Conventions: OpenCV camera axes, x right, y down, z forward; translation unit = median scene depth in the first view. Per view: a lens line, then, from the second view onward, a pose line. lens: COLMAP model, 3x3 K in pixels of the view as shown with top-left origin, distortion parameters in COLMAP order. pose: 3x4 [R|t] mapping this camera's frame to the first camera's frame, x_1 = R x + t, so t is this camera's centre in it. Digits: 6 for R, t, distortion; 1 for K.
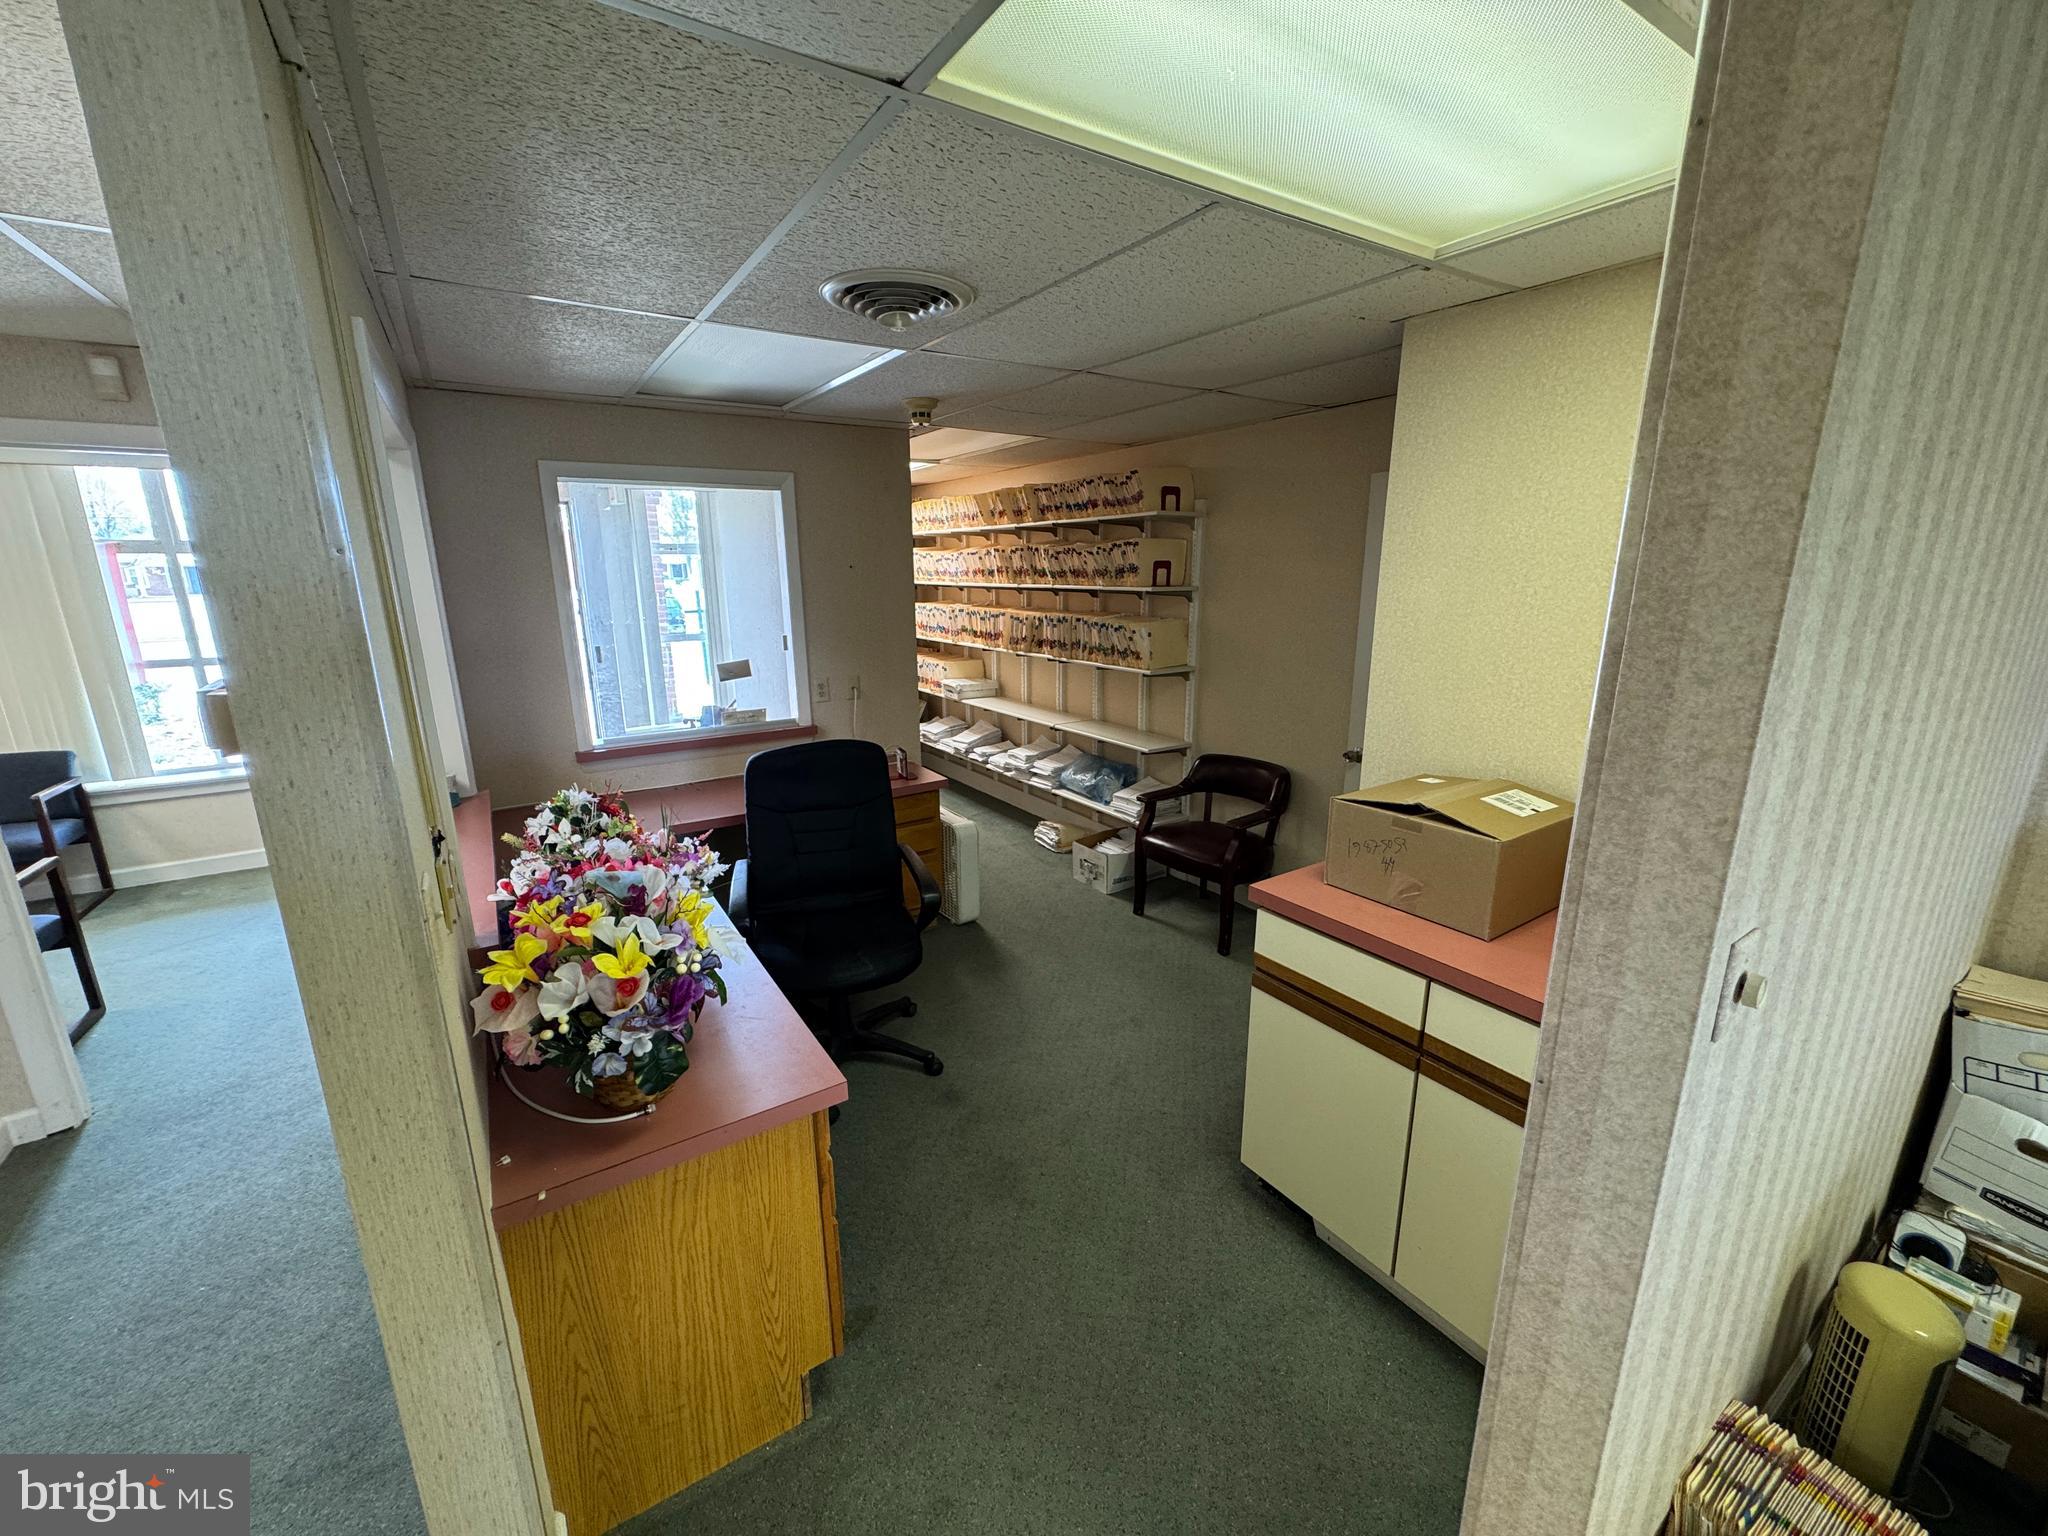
lens RADIAL K [[810.3, 0, 1019.3], [0, 810.3, 764.5], [0, 0, 1]] dist [-0.002042, 0.000691]
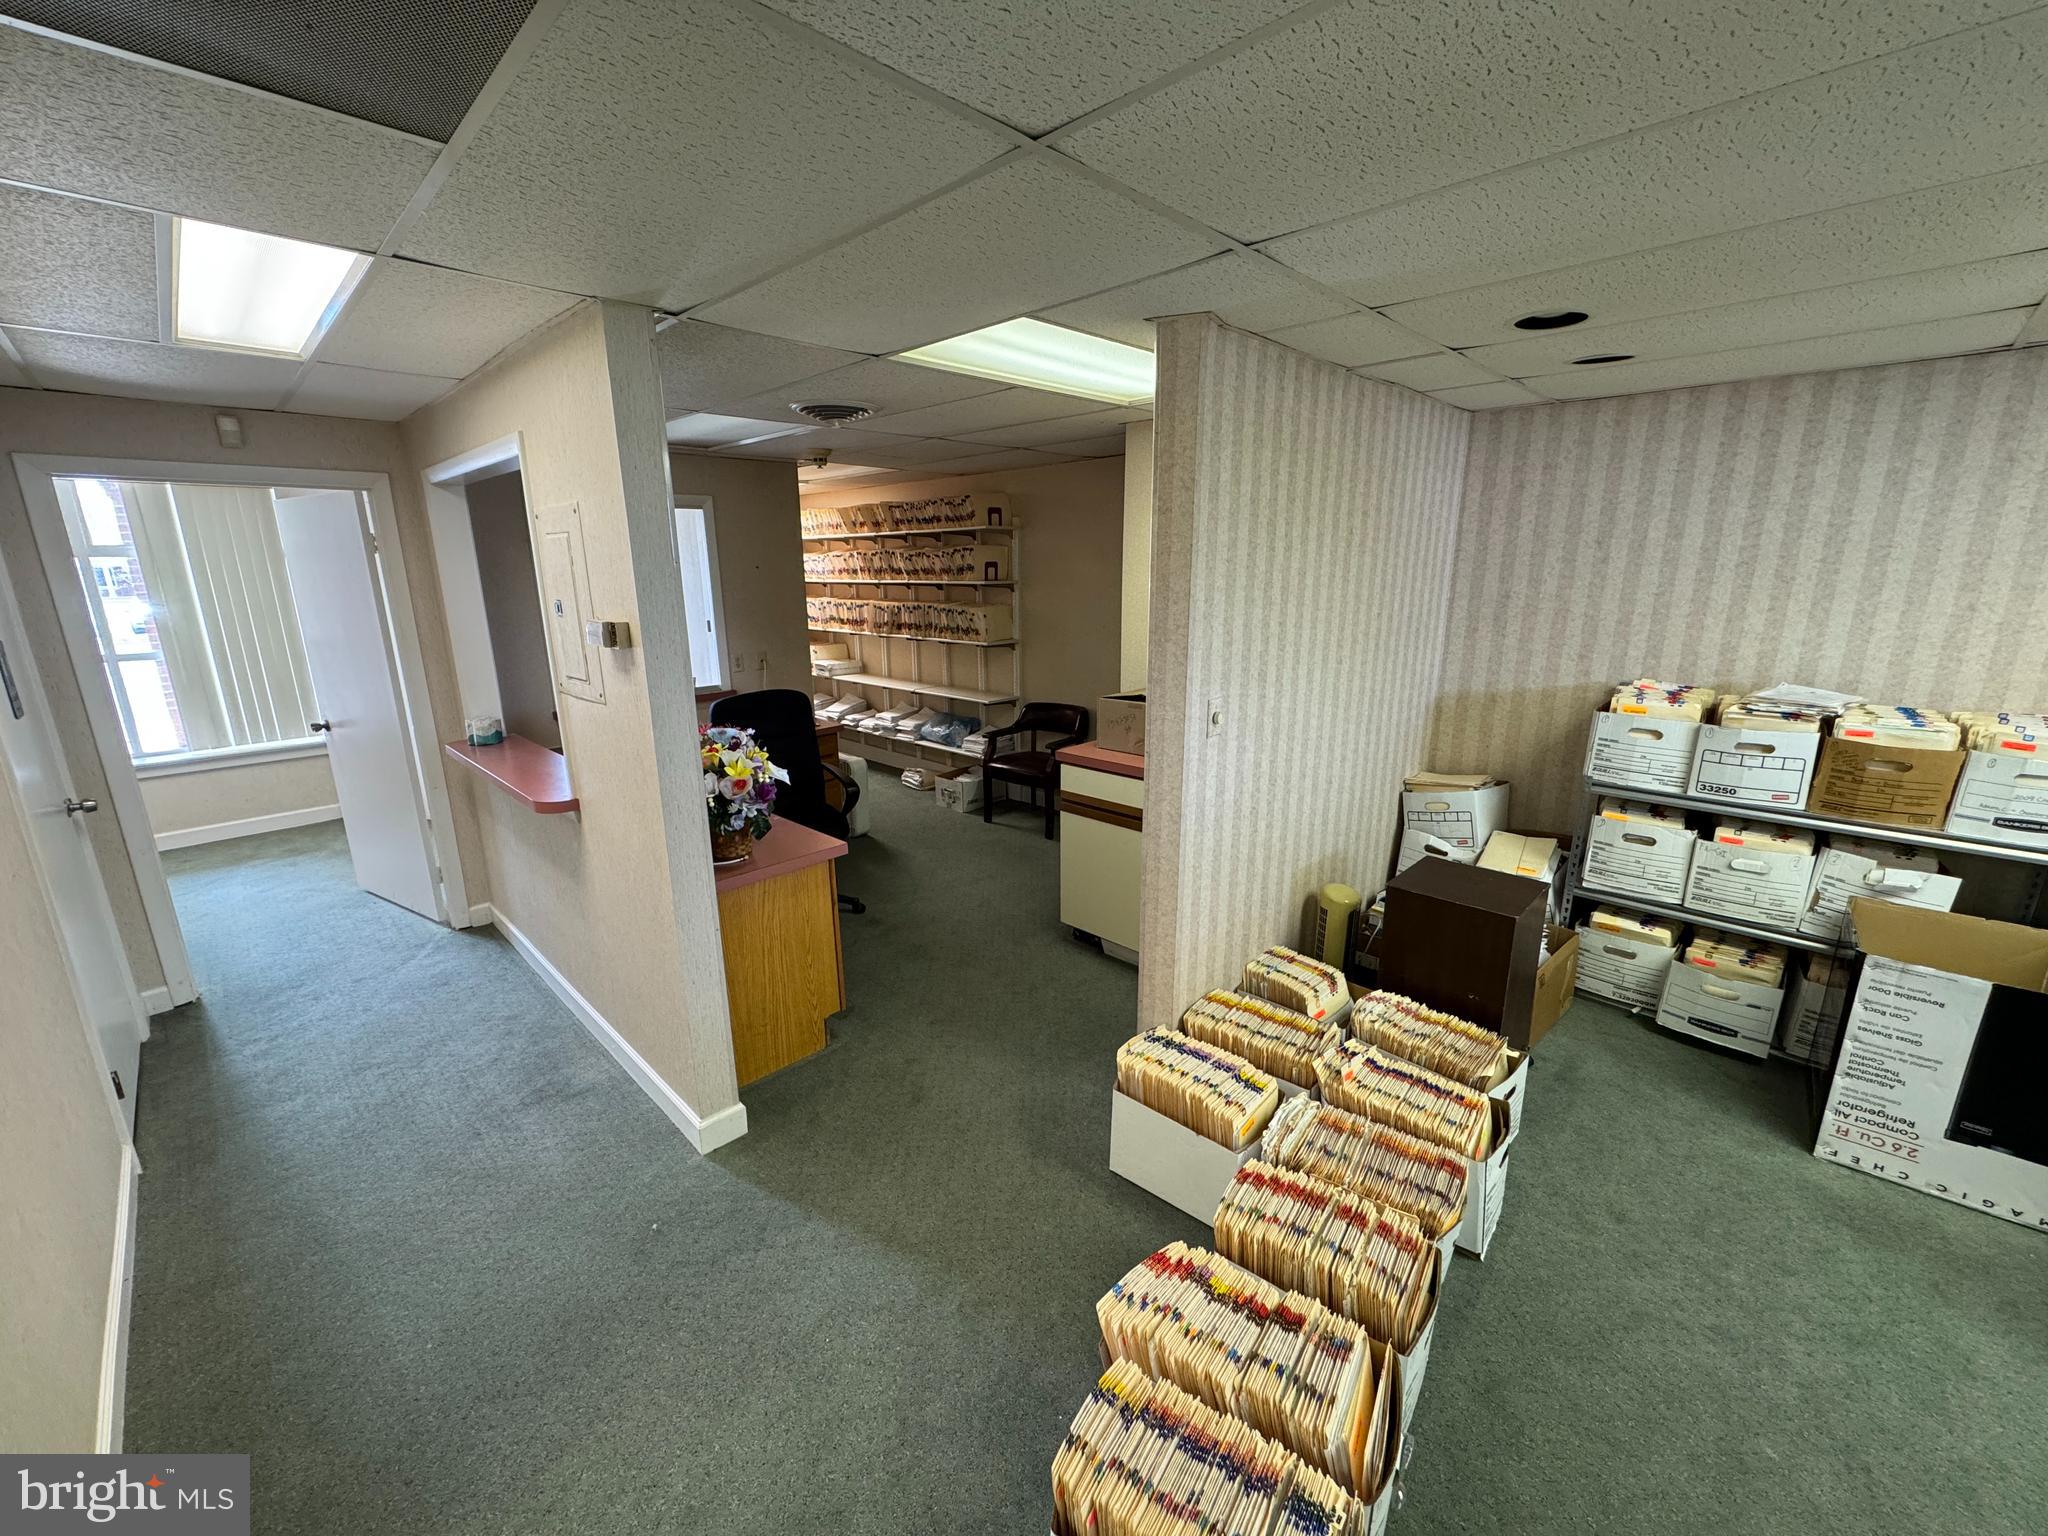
lens RADIAL K [[810.3, 0, 1016.4], [0, 810.3, 764.2], [0, 0, 1]] dist [-0.002042, 0.000691]
pose [[0.978107, -0.053454, 0.201120, -0.068371], [0.053257, 0.998560, 0.006394, 0.075574], [-0.201172, 0.004457, 0.979546, -0.314587]]
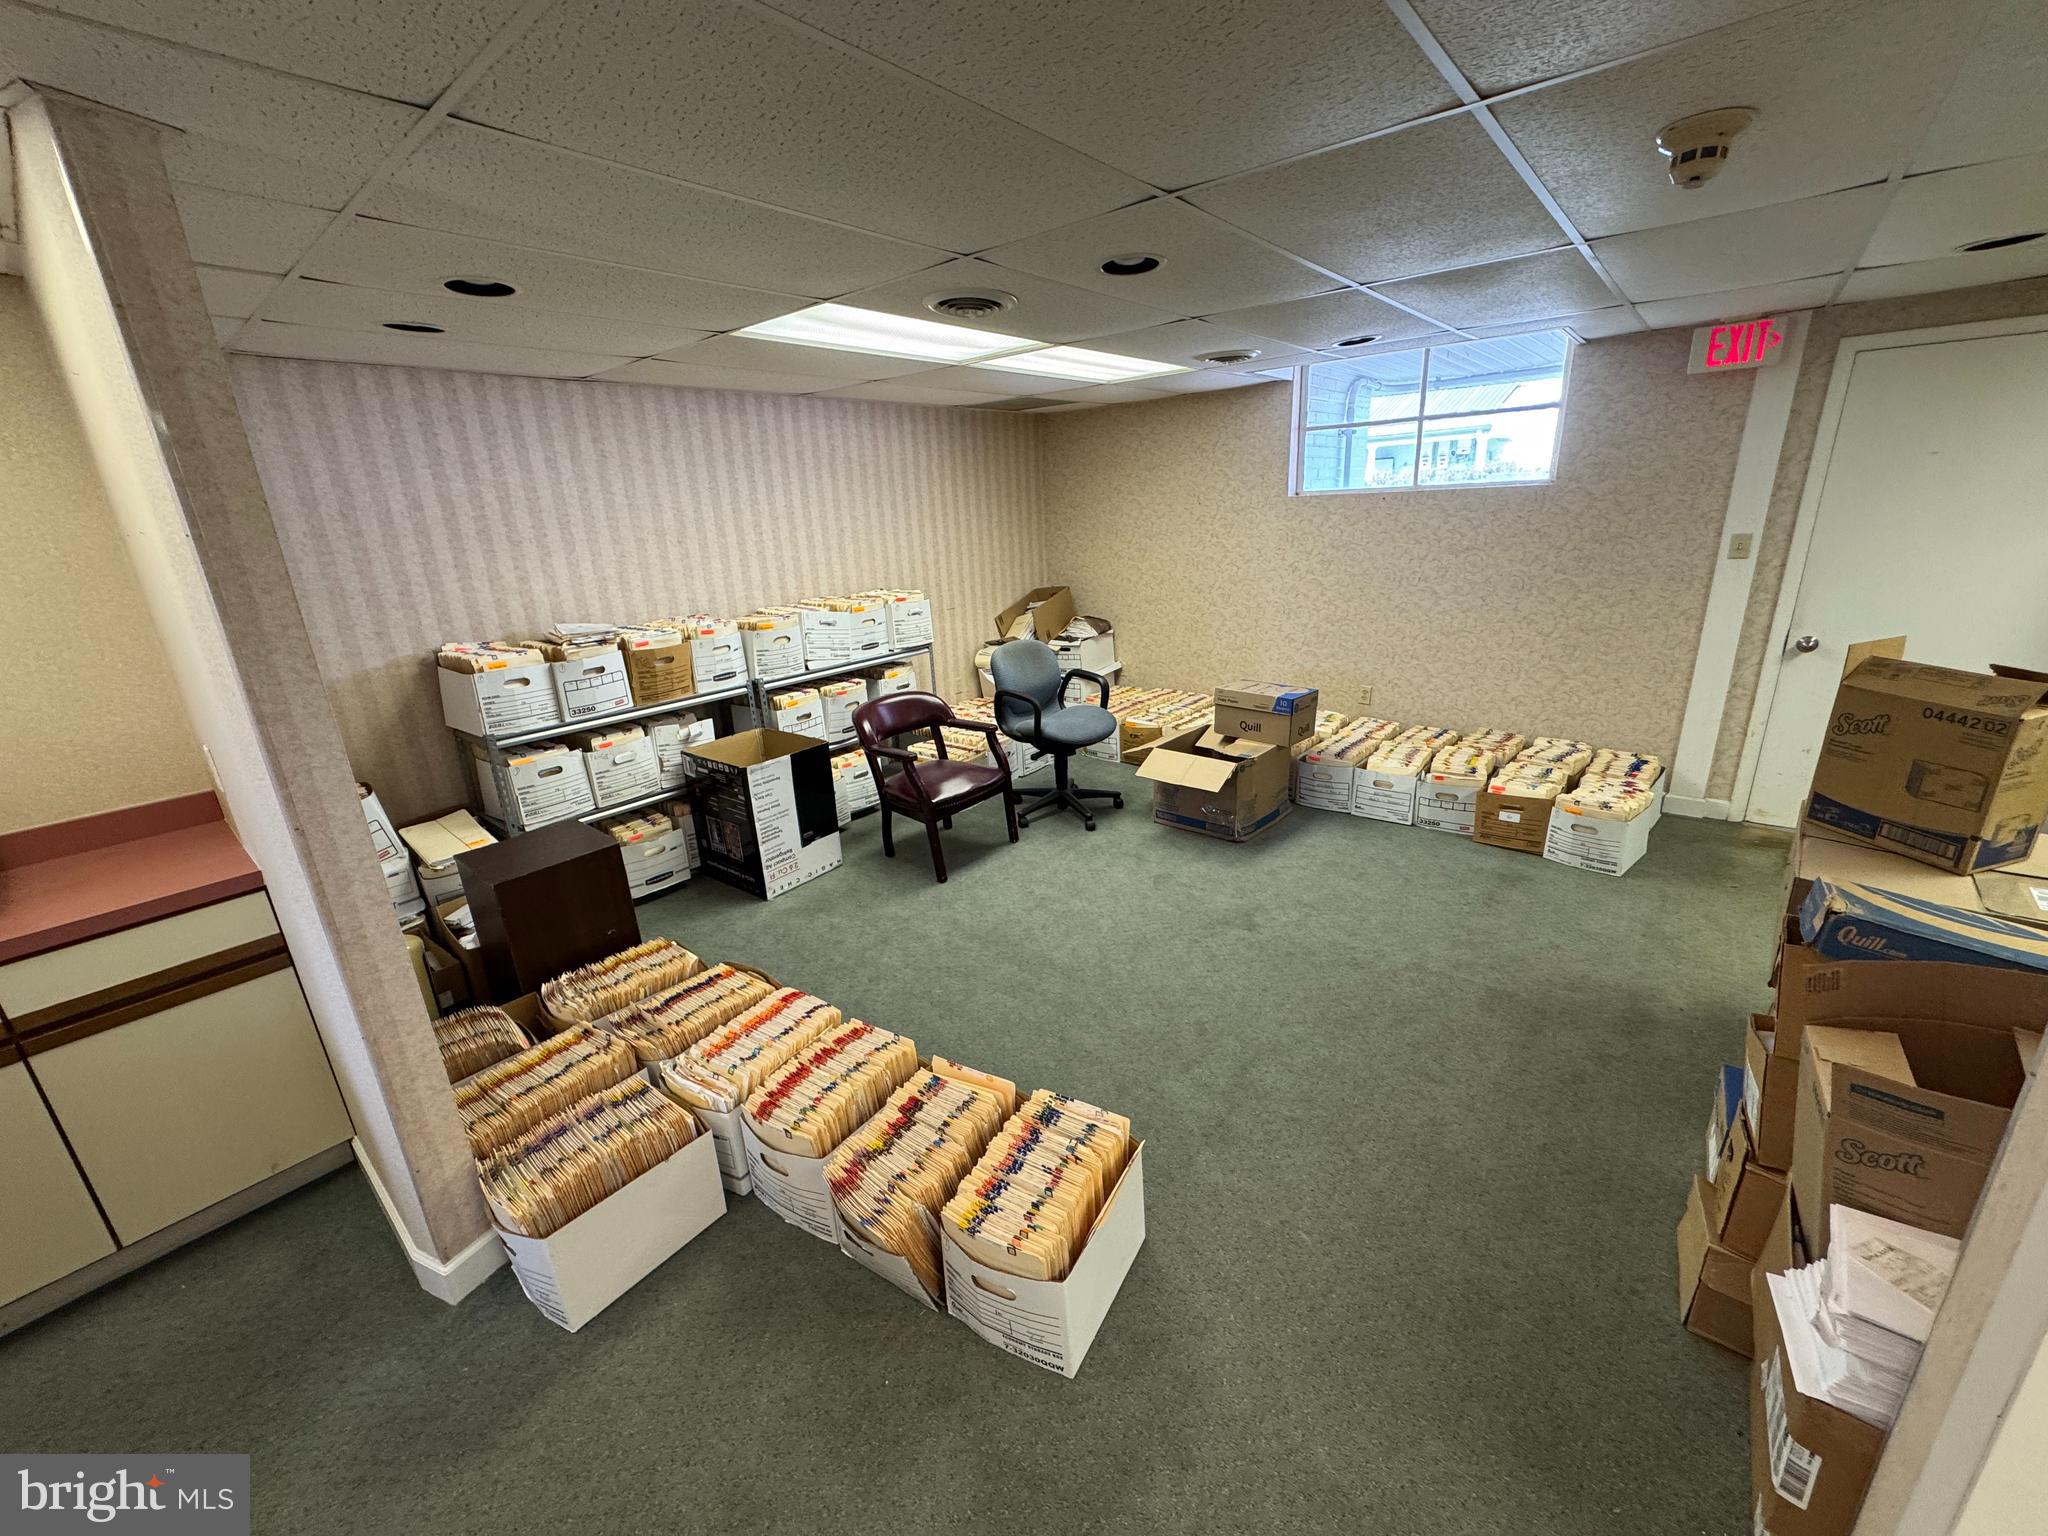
lens RADIAL K [[810.3, 0, 1025.1], [0, 810.3, 763.1], [0, 0, 1]] dist [-0.002042, 0.000691]
pose [[-0.285985, -0.274085, 0.918199, -0.273018], [0.274432, 0.894655, 0.352532, 0.013252], [-0.918096, 0.352802, -0.180641, -0.037824]]
